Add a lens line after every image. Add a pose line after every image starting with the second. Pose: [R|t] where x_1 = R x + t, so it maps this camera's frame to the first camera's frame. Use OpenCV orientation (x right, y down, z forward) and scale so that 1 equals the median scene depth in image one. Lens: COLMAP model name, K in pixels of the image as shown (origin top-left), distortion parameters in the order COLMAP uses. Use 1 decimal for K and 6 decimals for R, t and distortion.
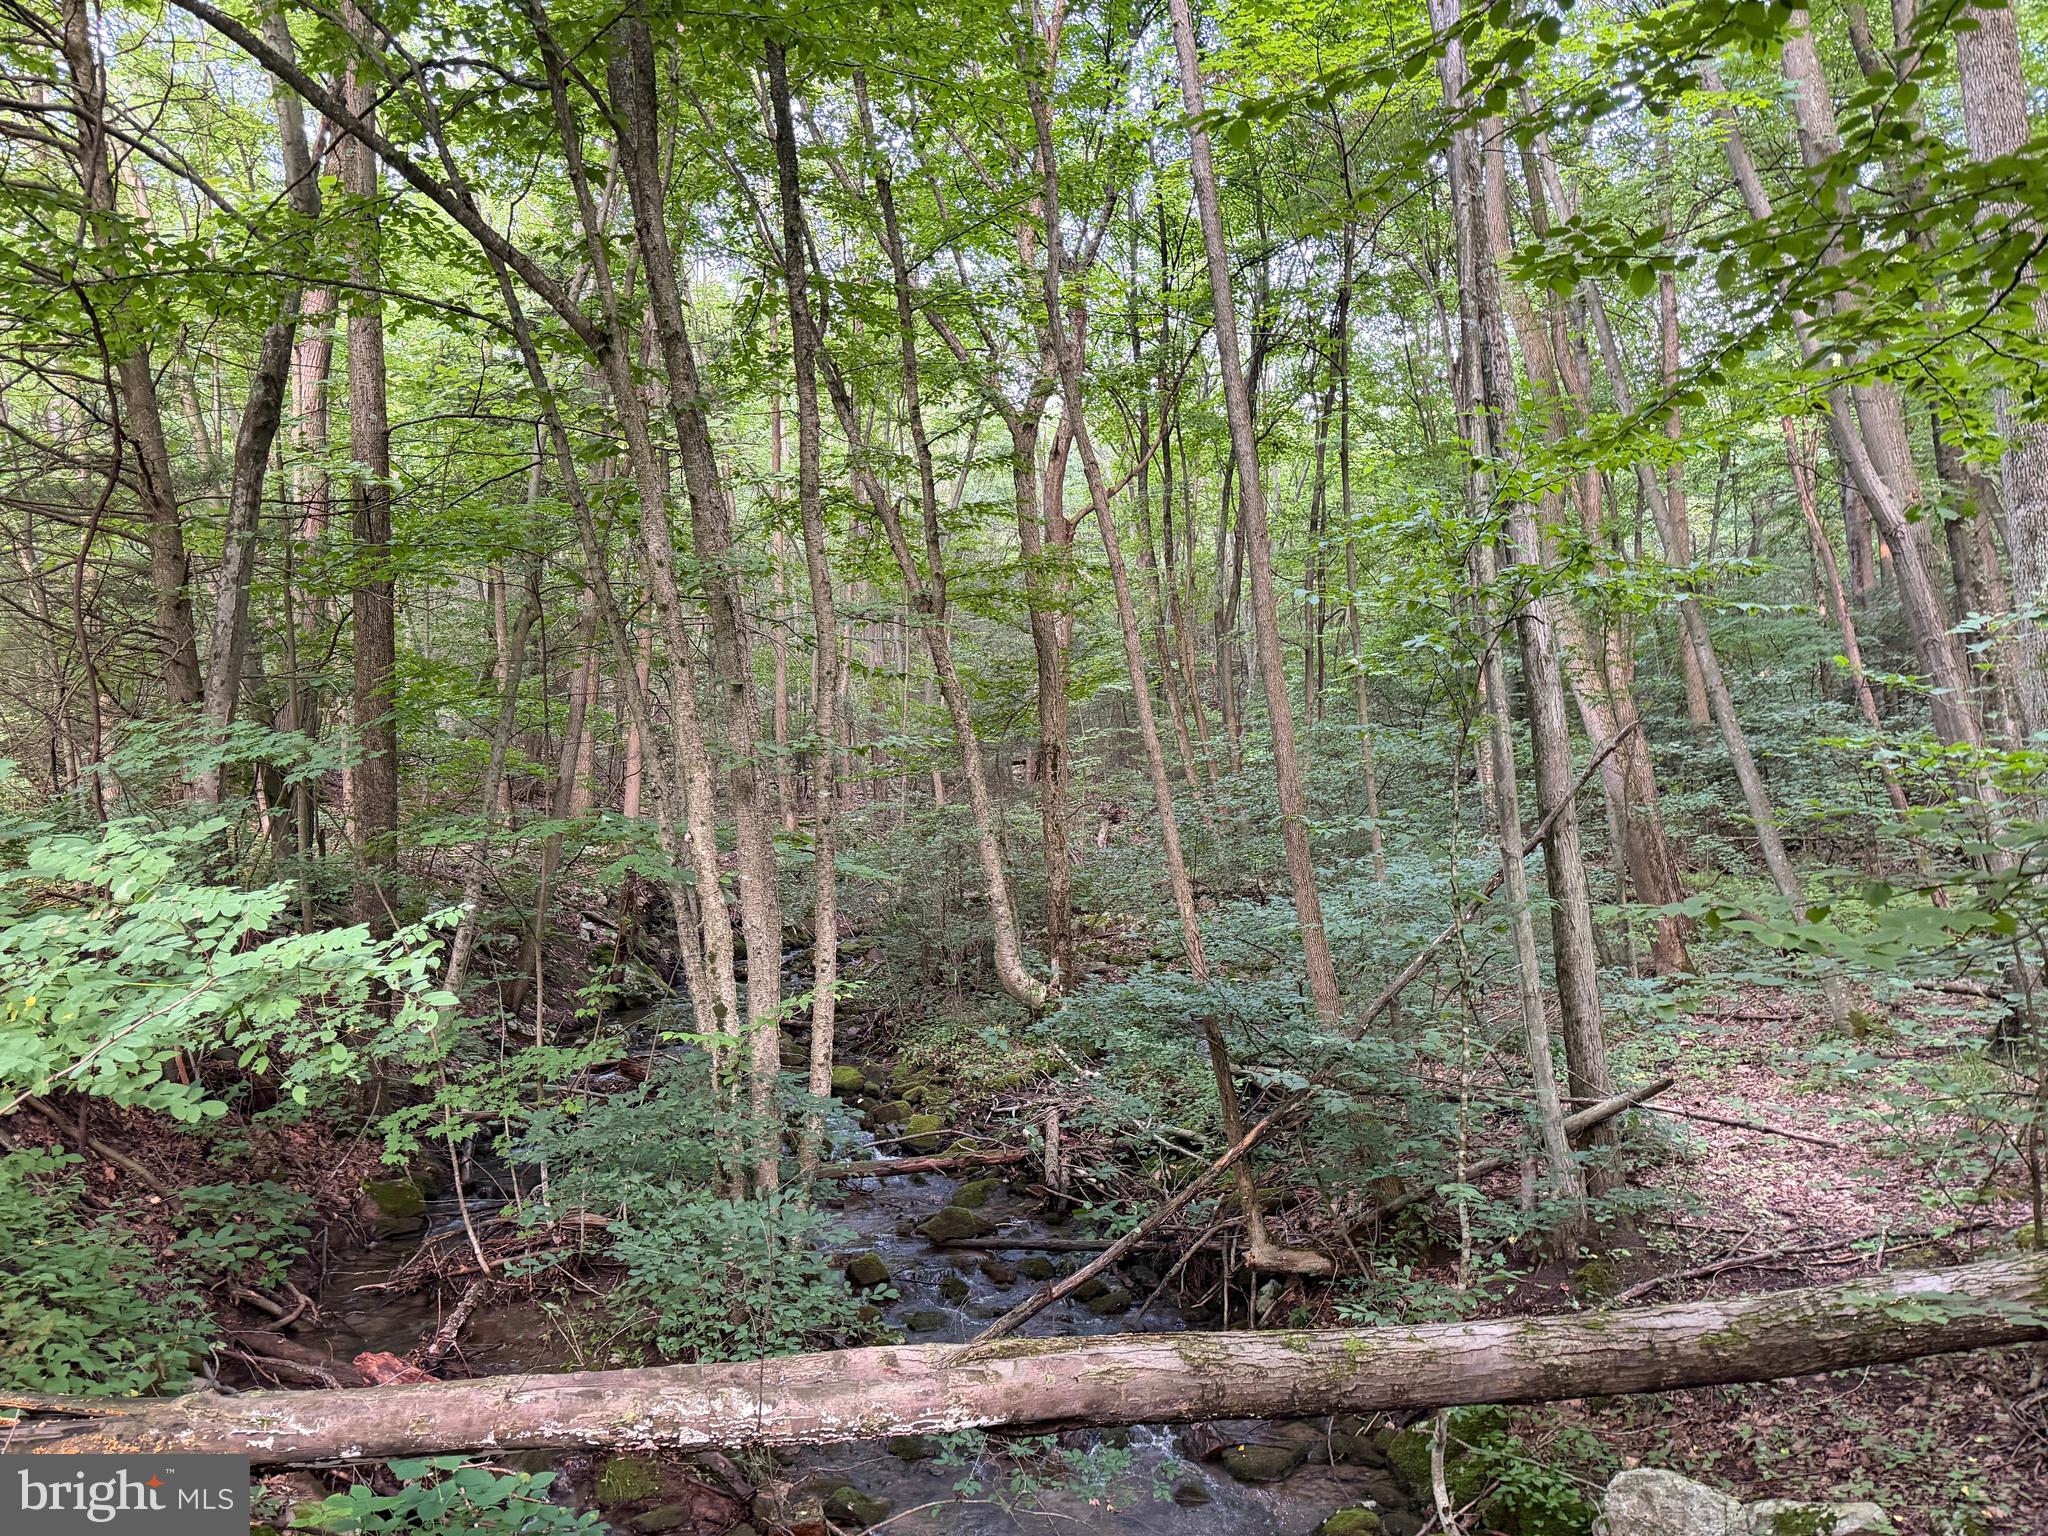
lens RADIAL K [[1417.8, 0, 1024.0], [0, 1417.8, 768.0], [0, 0, 1]] dist [0.182169, -0.284280]
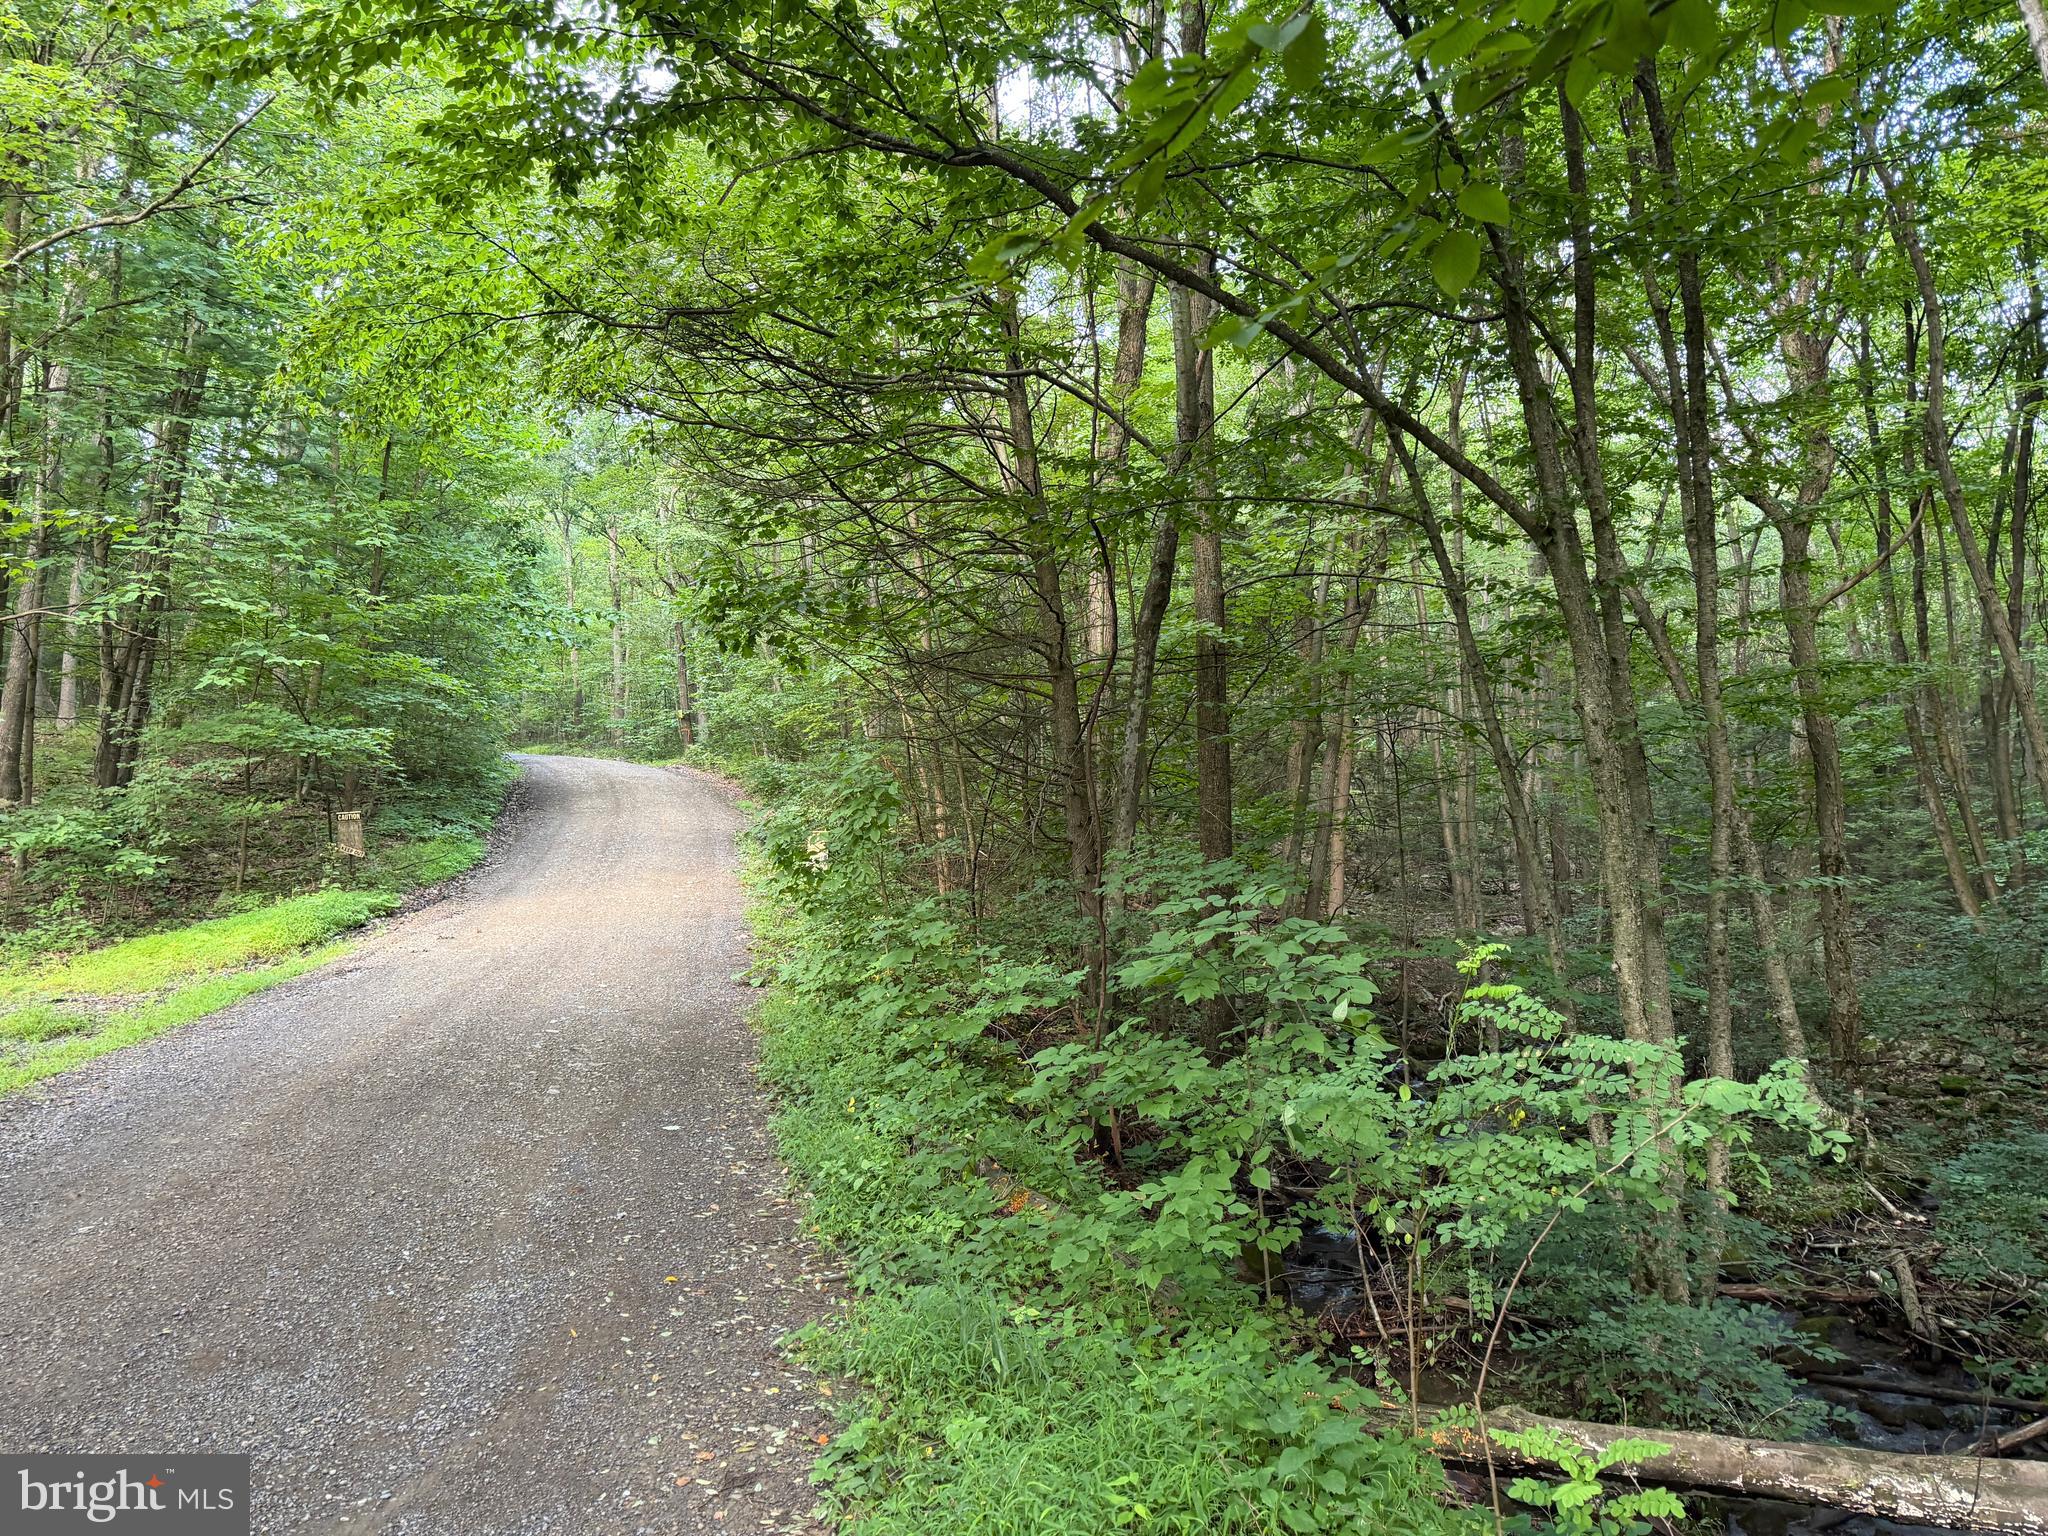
lens RADIAL K [[1449.3, 0, 1024.0], [0, 1449.3, 768.0], [0, 0, 1]] dist [-0.000745, -0.003288]
pose [[0.917670, -0.017053, -0.396978, -0.149944], [-0.006057, 0.998362, -0.056888, -0.027690], [0.397298, 0.054609, 0.916064, -0.147915]]
